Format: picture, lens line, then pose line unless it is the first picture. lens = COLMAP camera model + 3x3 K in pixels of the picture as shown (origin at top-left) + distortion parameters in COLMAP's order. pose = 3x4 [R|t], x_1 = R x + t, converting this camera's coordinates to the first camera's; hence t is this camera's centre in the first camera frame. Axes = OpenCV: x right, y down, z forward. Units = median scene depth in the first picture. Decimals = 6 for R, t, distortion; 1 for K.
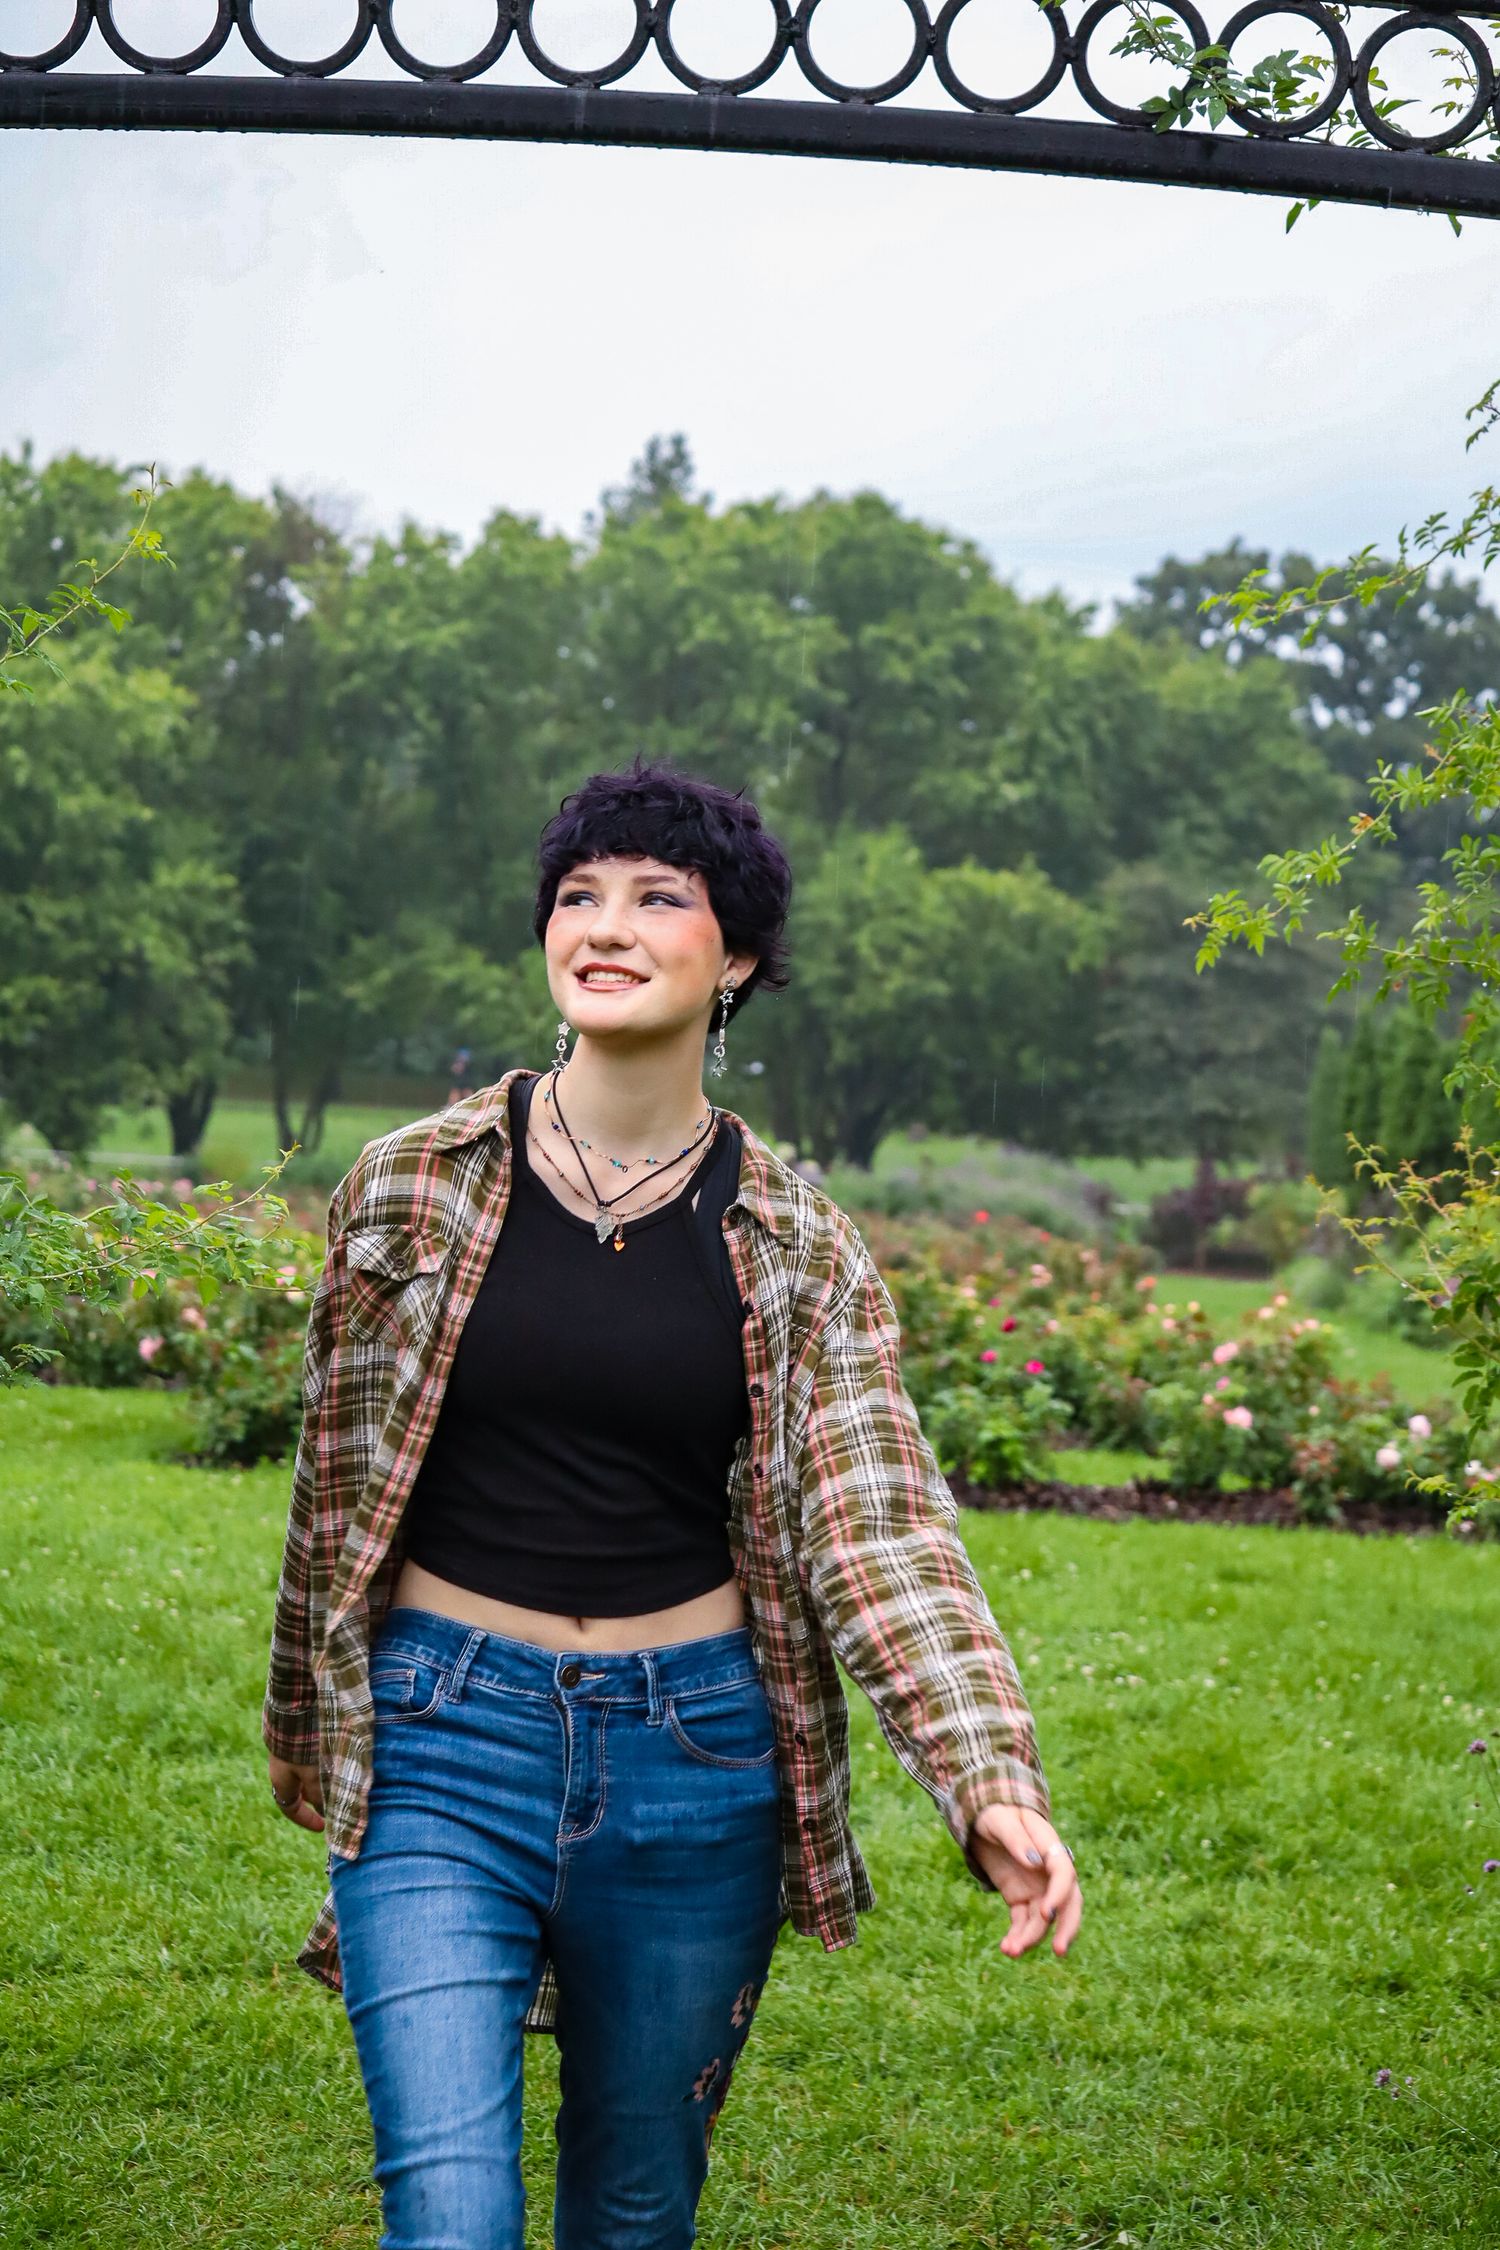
lens RADIAL K [[5687.0, 0, 750.0], [0, 5687.0, 1125.0], [0, 0, 1]] dist [0.347307, 1.157022]
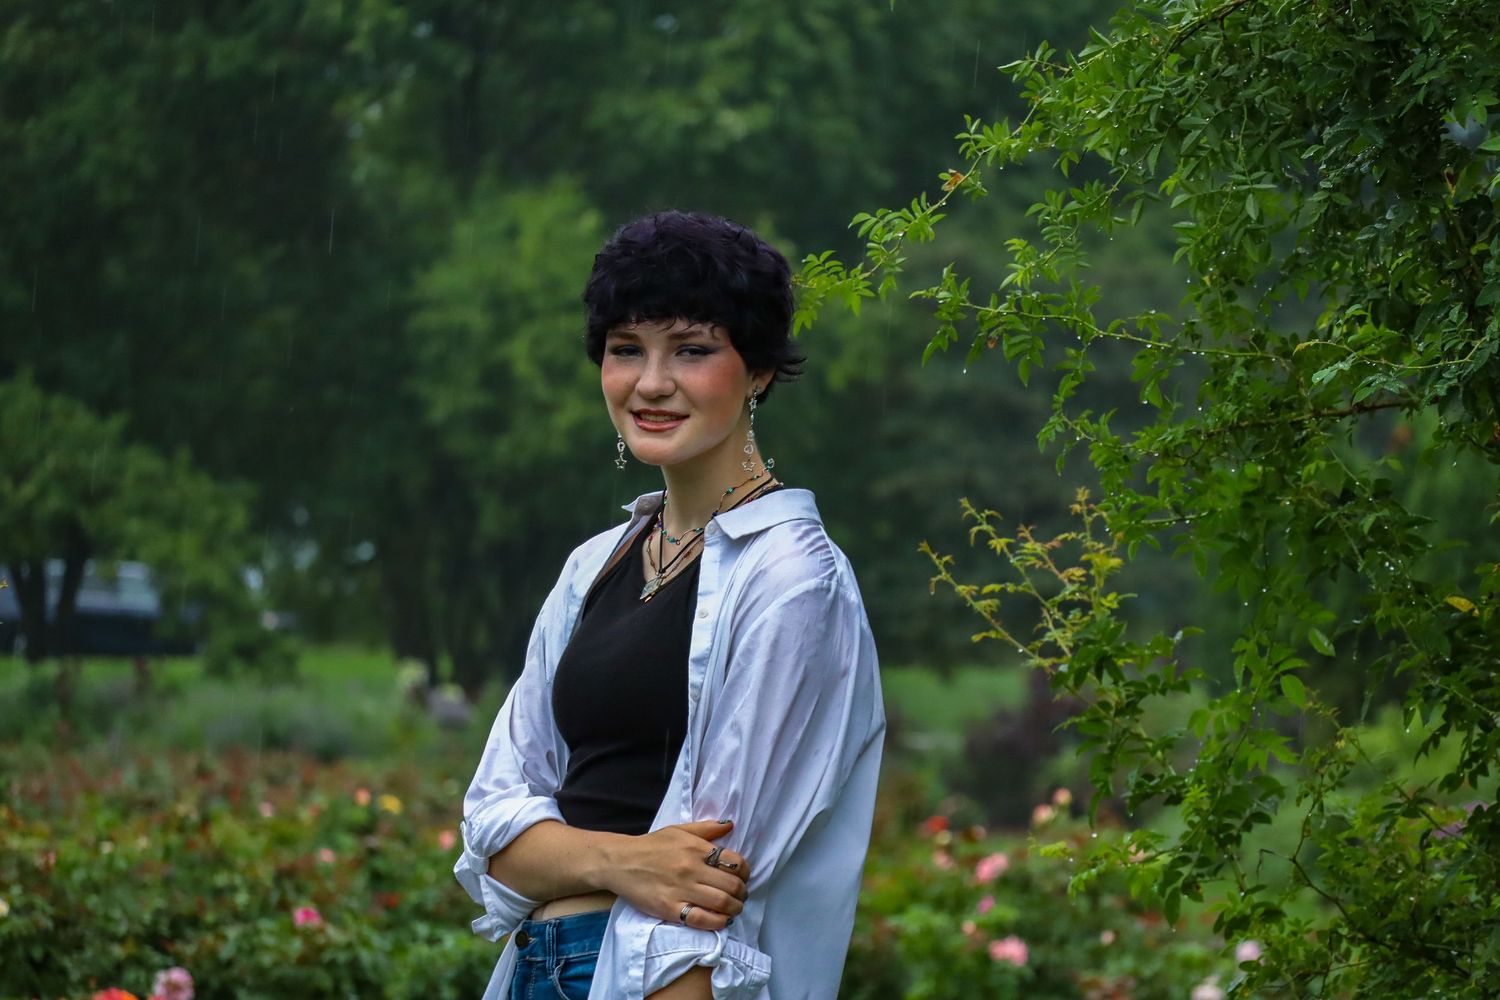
lens RADIAL K [[8996.9, 0, 751.0], [0, 8996.9, 533.0], [0, 0, 1]] dist [1.795541, 16.014813]
pose [[0.998486, -0.033371, 0.043720, 0.000684], [0.033935, 0.999349, -0.012238, 0.009363], [-0.043283, 0.013703, 0.998969, -0.199174]]
